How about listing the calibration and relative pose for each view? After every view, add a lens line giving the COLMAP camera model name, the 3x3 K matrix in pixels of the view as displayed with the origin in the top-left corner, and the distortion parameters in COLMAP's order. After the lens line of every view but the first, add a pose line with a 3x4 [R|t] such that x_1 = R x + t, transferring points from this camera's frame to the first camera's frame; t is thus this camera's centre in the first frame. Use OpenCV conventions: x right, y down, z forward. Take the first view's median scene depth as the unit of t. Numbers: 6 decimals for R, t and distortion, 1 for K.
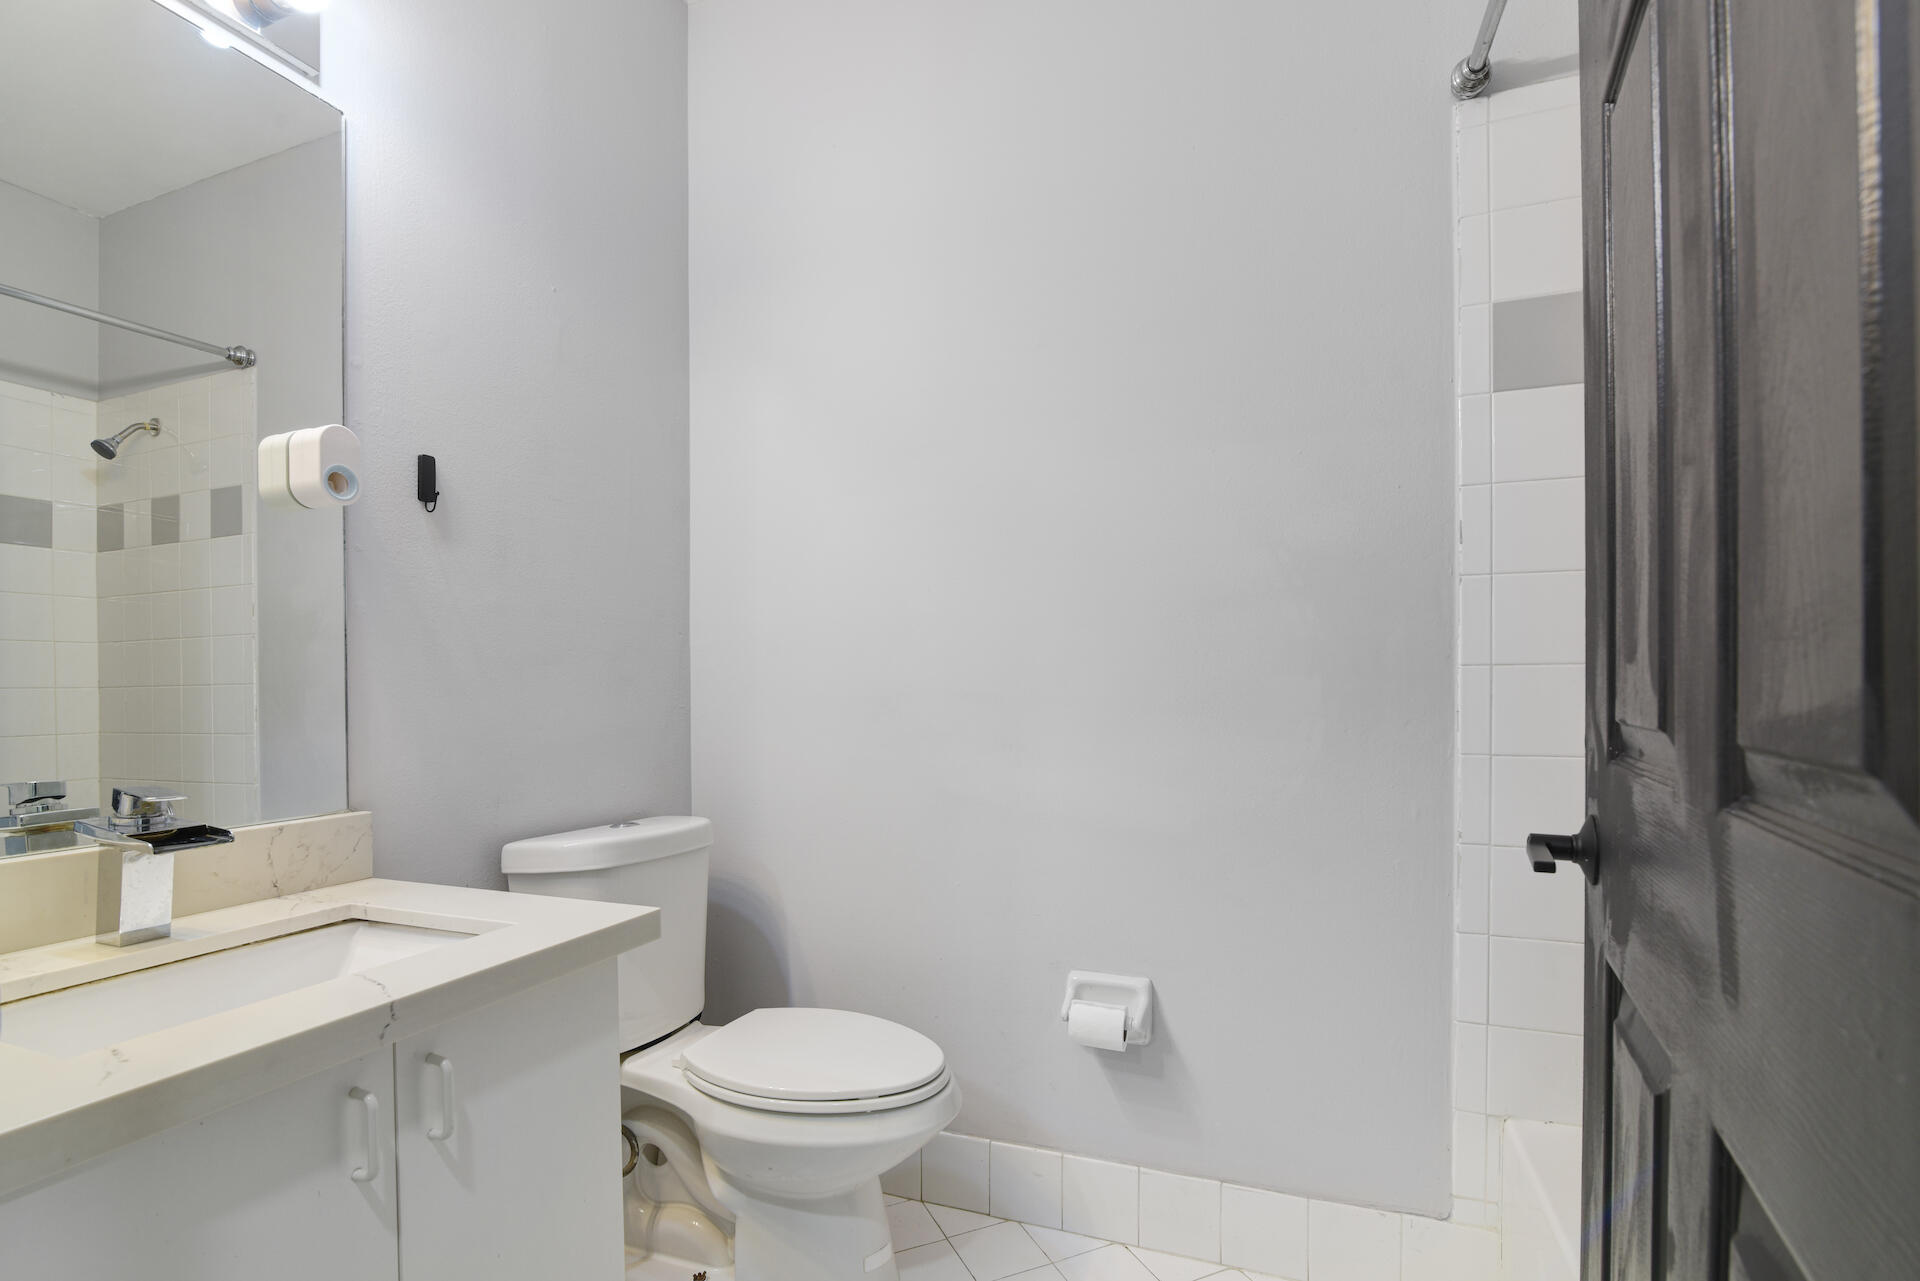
lens RADIAL K [[911.7, 0, 957.7], [0, 911.7, 680.0], [0, 0, 1]] dist [-0.014887, -0.000296]
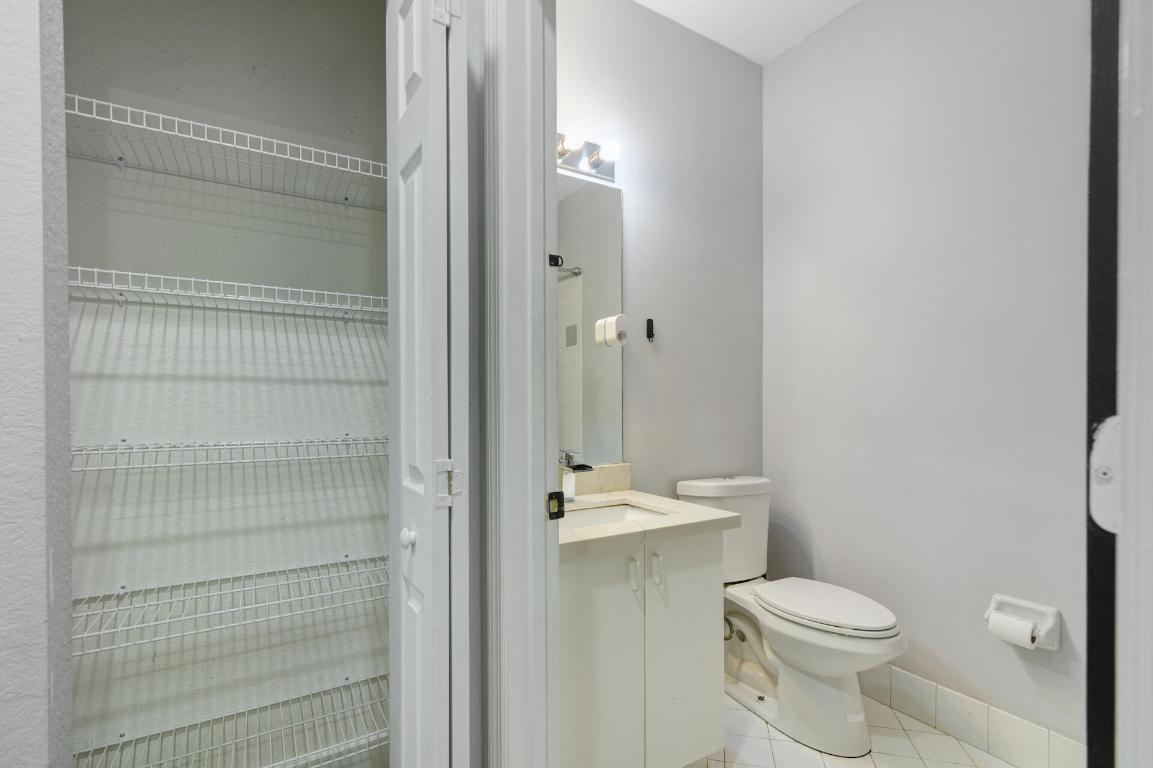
lens RADIAL K [[547.5, 0, 575.1], [0, 547.5, 407.7], [0, 0, 1]] dist [-0.014887, -0.000296]
pose [[0.802466, 0.014400, -0.596524, 0.114719], [-0.002904, 0.999791, 0.020229, -0.034244], [0.596691, -0.014500, 0.802340, -0.262636]]
